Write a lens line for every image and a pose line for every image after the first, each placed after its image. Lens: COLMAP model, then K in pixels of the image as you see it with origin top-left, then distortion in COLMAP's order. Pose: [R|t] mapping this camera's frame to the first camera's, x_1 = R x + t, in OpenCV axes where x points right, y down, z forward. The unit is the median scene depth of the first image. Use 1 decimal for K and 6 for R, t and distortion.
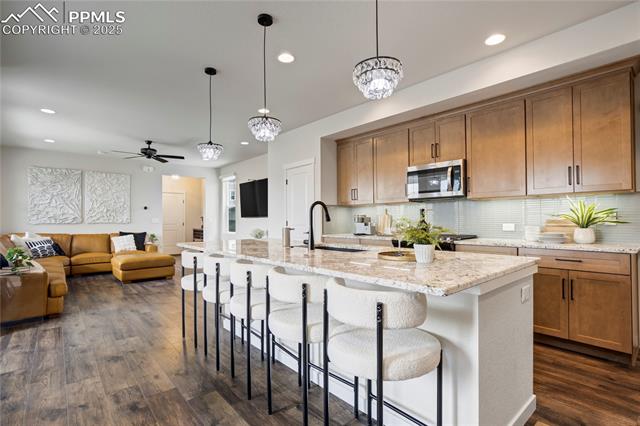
lens RADIAL K [[306.3, 0, 320.0], [0, 306.3, 213.0], [0, 0, 1]] dist [0.019971, 0.000395]
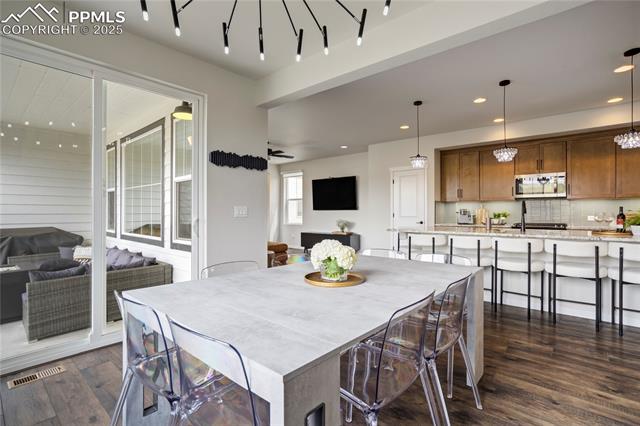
lens RADIAL K [[306.3, 0, 320.0], [0, 306.3, 213.0], [0, 0, 1]] dist [0.019971, 0.000395]
pose [[0.984819, 0.007845, 0.173406, -0.687057], [-0.011741, 0.999701, 0.021455, 0.002180], [-0.173186, -0.023165, 0.984617, -0.189200]]
